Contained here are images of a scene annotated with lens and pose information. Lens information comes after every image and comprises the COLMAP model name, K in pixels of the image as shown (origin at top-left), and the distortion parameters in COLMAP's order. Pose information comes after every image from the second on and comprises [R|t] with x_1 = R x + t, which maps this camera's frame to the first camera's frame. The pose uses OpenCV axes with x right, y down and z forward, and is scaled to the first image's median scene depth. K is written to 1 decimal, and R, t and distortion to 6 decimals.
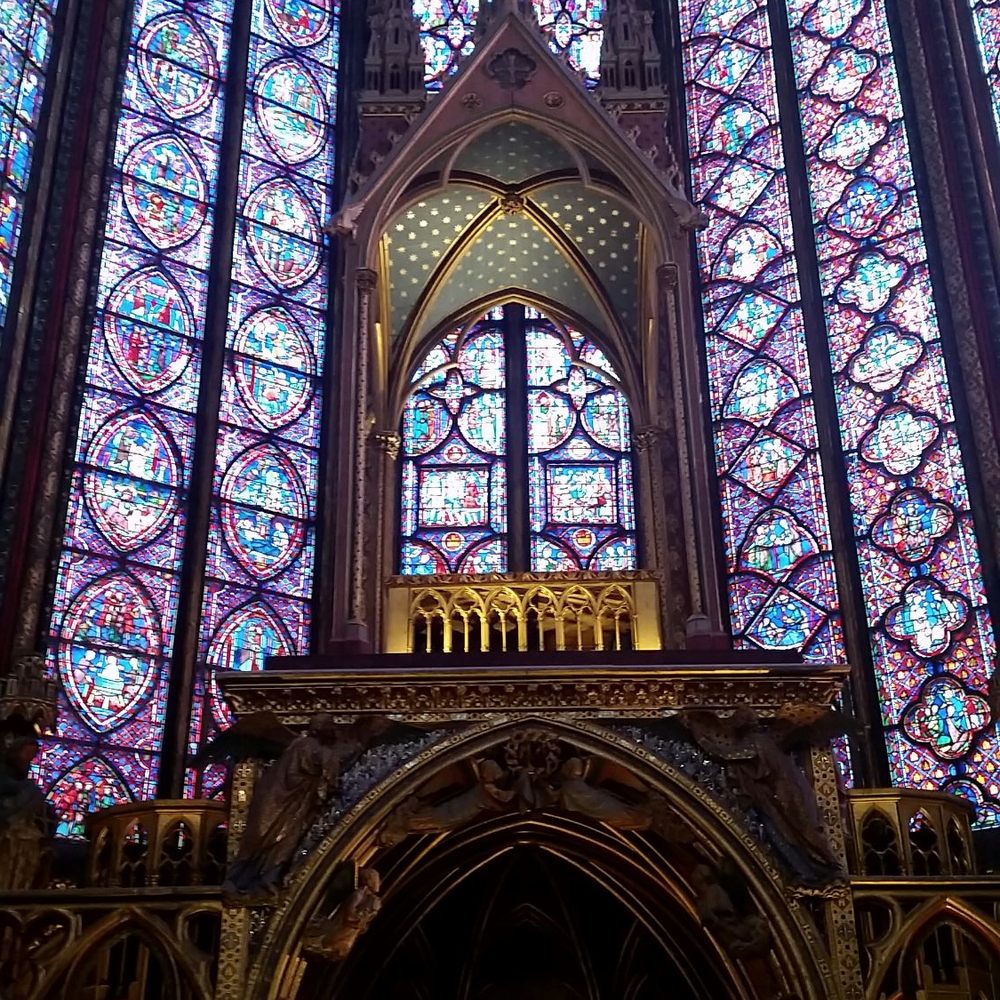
lens RADIAL K [[1436.6, 0, 495.8], [0, 1436.6, 499.9], [0, 0, 1]] dist [0.122445, -0.011715]
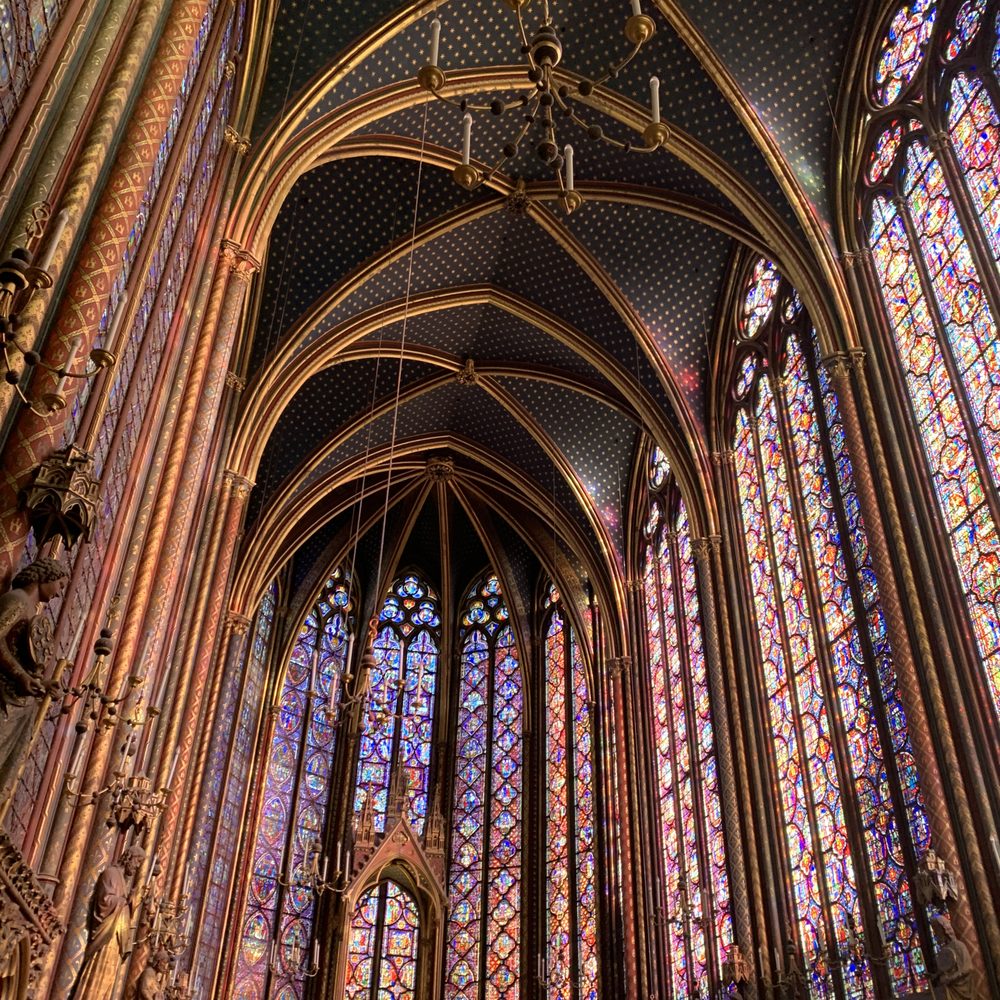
lens RADIAL K [[1012.7, 0, 501.8], [0, 1012.7, 481.0], [0, 0, 1]] dist [0.120184, -0.311663]
pose [[0.973874, 0.156465, 0.164582, -0.249168], [-0.131072, 0.979140, -0.155259, -0.682007], [-0.185441, 0.129631, 0.974067, -1.296243]]
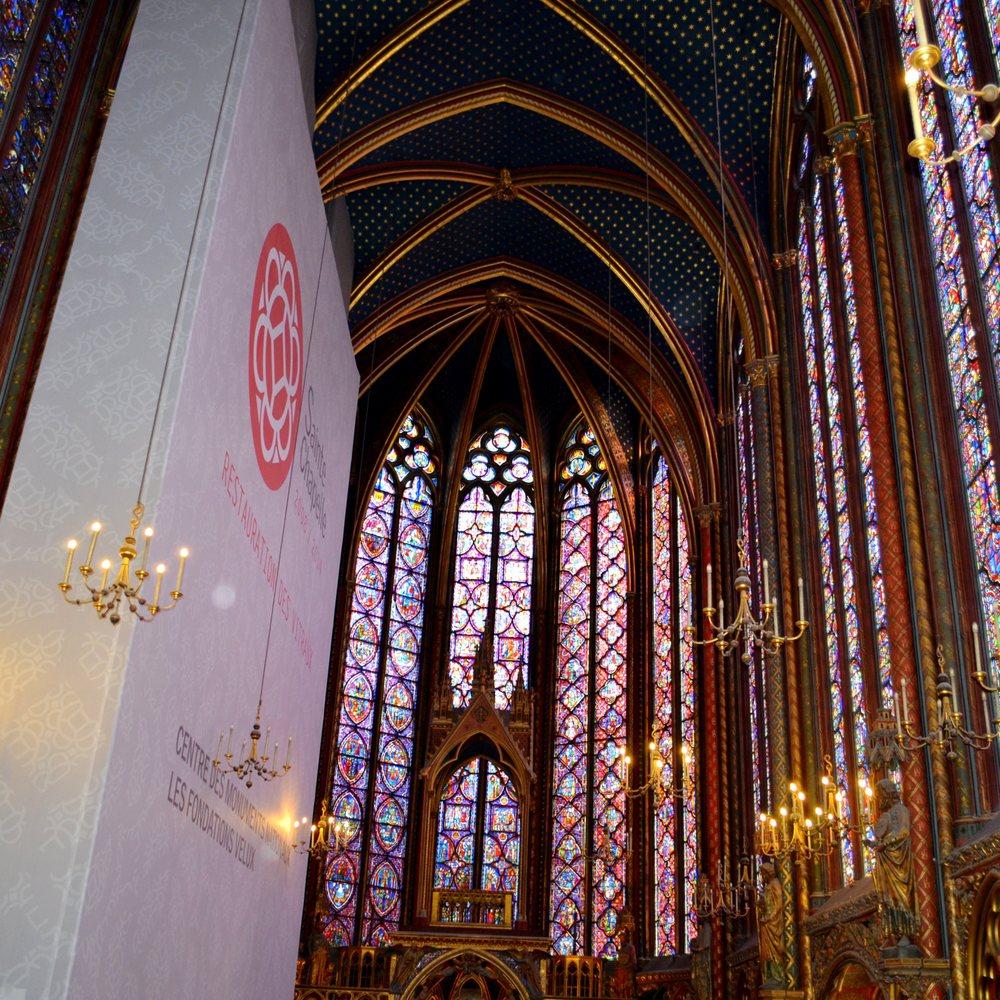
lens RADIAL K [[1192.6, 0, 520.5], [0, 1192.6, 498.5], [0, 0, 1]] dist [-0.072407, -0.042580]
pose [[0.998408, 0.056305, 0.003349, 0.053822], [-0.056366, 0.998157, 0.022471, -0.722905], [-0.002078, -0.022624, 0.999742, -1.355054]]
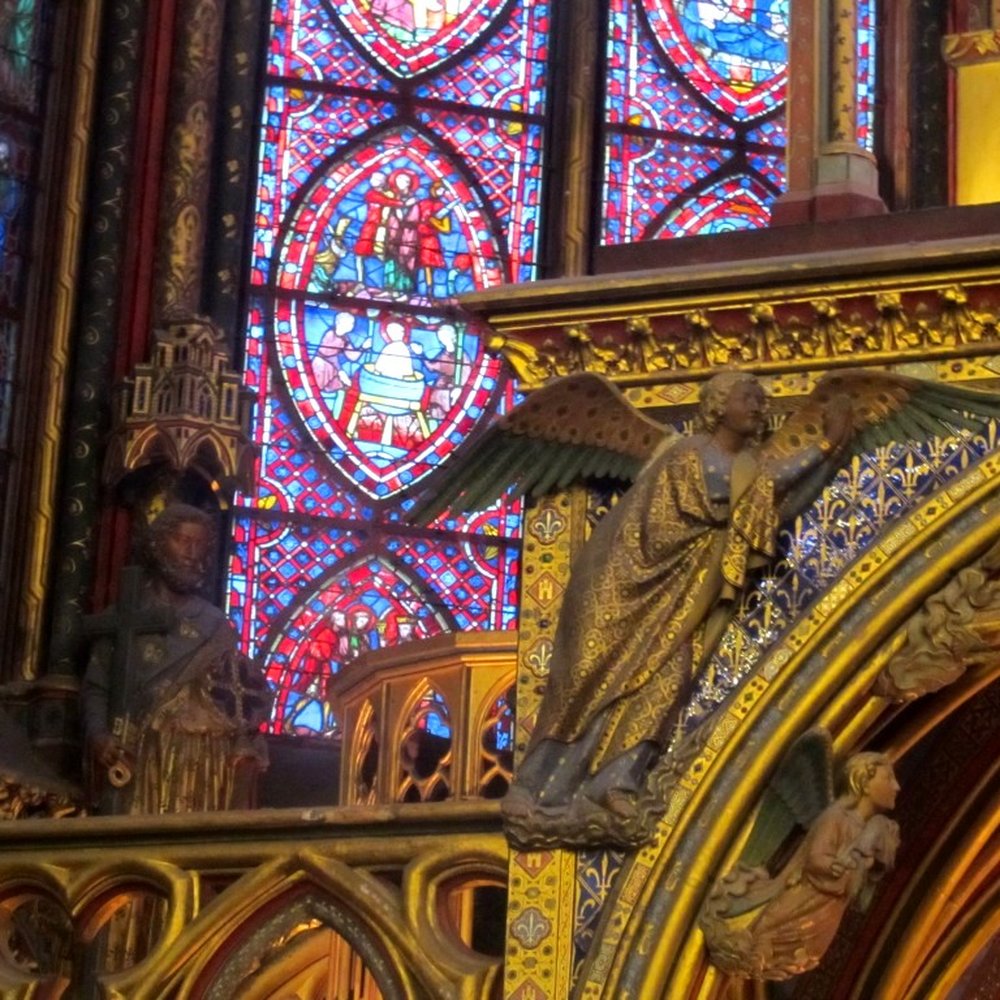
lens RADIAL K [[3284.9, 0, 500.1], [0, 3284.9, 500.1], [0, 0, 1]] dist [0.082447, -0.759173]
pose [[0.942805, -0.058608, -0.328154, 0.071190], [0.101393, 0.988199, 0.114816, 0.048220], [0.317552, -0.141522, 0.937621, 0.095920]]
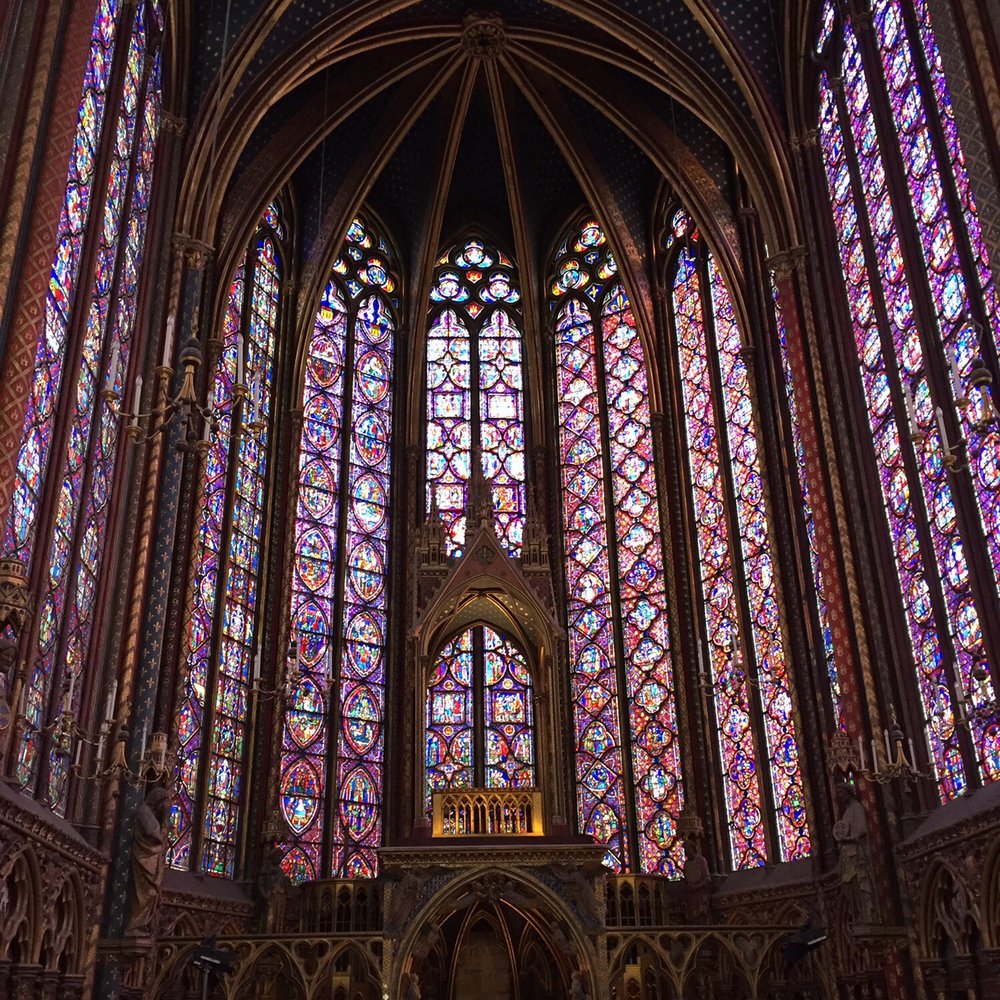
lens RADIAL K [[1145.8, 0, 500.8], [0, 1145.8, 499.5], [0, 0, 1]] dist [0.052795, -0.018649]
pose [[0.997384, 0.020755, 0.069237, -0.081944], [-0.022758, 0.999341, 0.028262, -0.387881], [-0.068604, -0.029763, 0.997200, -0.738489]]
